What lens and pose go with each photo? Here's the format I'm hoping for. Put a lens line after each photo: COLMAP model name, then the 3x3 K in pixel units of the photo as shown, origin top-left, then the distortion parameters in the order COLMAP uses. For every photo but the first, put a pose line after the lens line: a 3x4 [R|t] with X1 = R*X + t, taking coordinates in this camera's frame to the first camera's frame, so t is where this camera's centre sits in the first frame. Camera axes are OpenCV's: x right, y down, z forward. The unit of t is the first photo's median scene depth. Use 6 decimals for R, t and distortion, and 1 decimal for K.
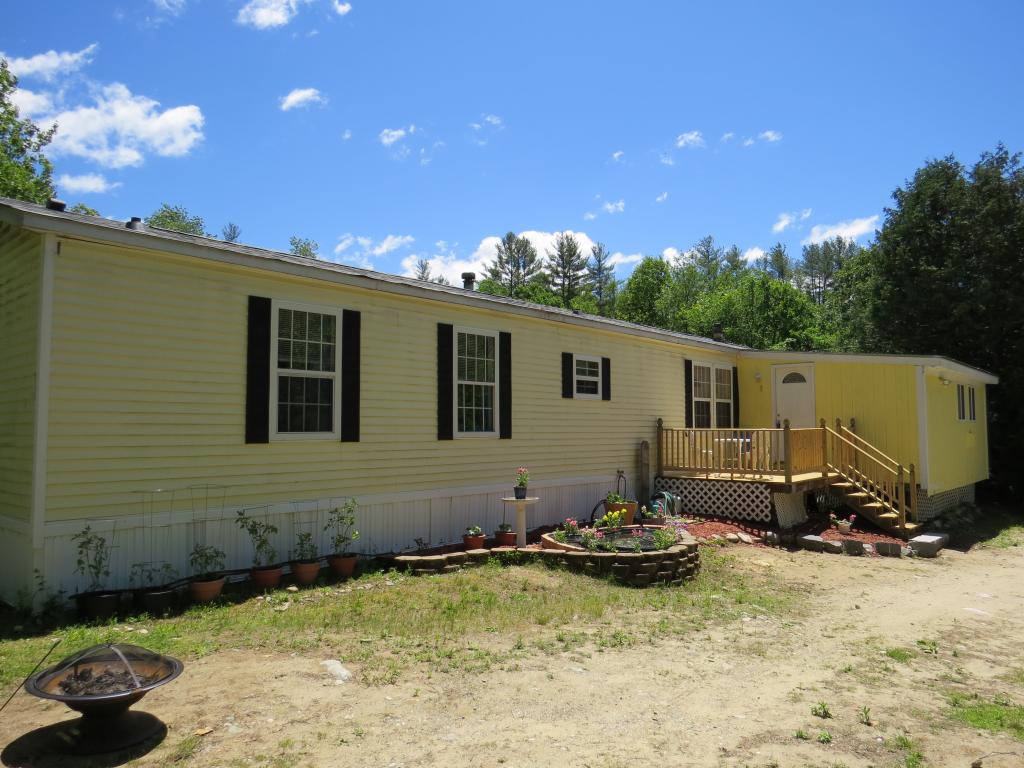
lens RADIAL K [[742.4, 0, 513.8], [0, 742.4, 380.7], [0, 0, 1]] dist [-0.007934, 0.000325]
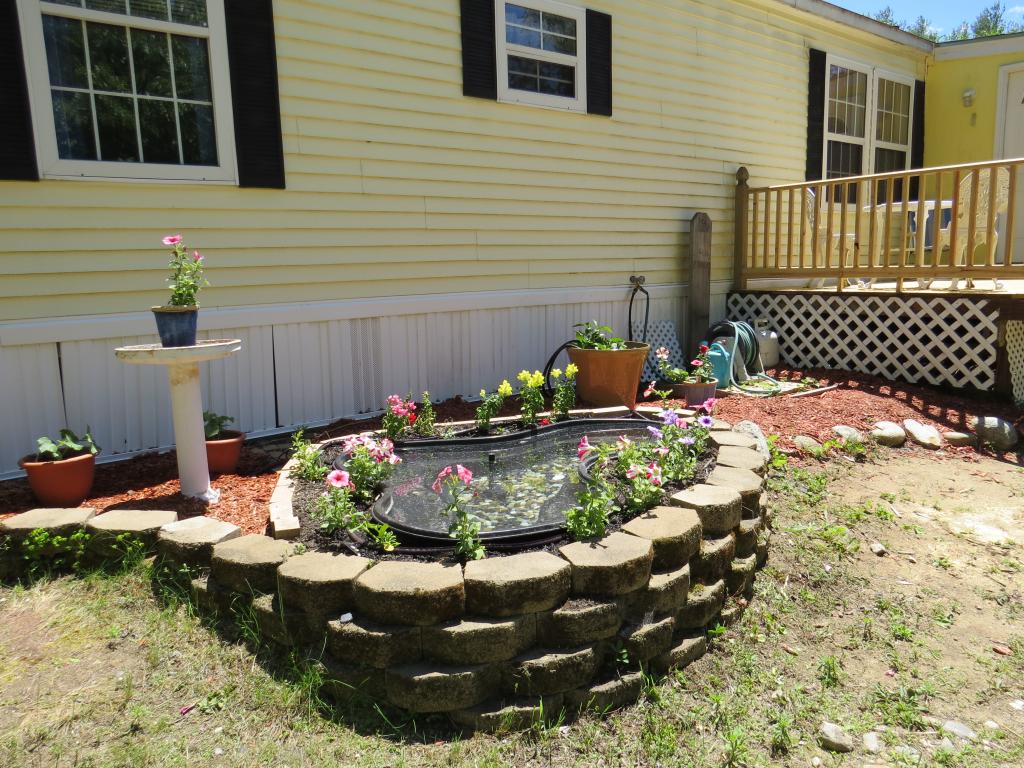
lens RADIAL K [[742.4, 0, 513.8], [0, 742.4, 380.7], [0, 0, 1]] dist [-0.007934, 0.000325]
pose [[0.981001, 0.002602, -0.193985, 0.156804], [0.039549, 0.976230, 0.213098, 0.082382], [0.189929, -0.216722, 0.957580, 0.528779]]
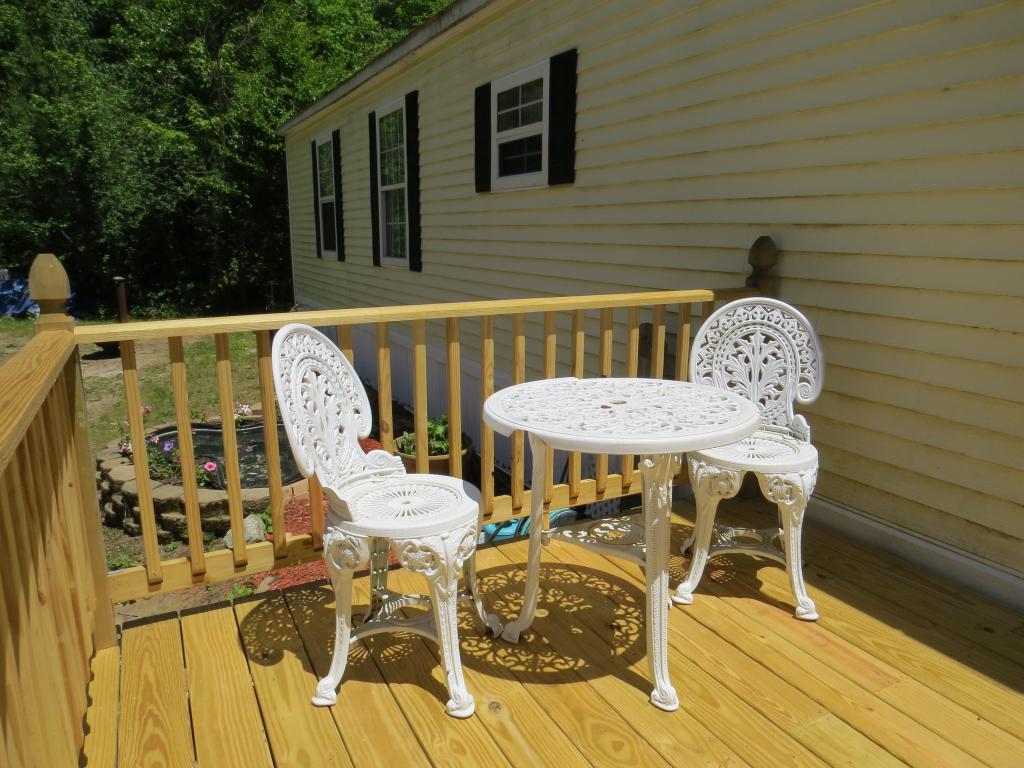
lens RADIAL K [[742.4, 0, 513.8], [0, 742.4, 380.7], [0, 0, 1]] dist [-0.007934, 0.000325]
pose [[-0.381092, 0.185944, -0.905645, 0.451580], [0.058865, 0.982459, 0.176945, 0.052344], [0.922661, 0.014122, -0.385353, 1.092933]]
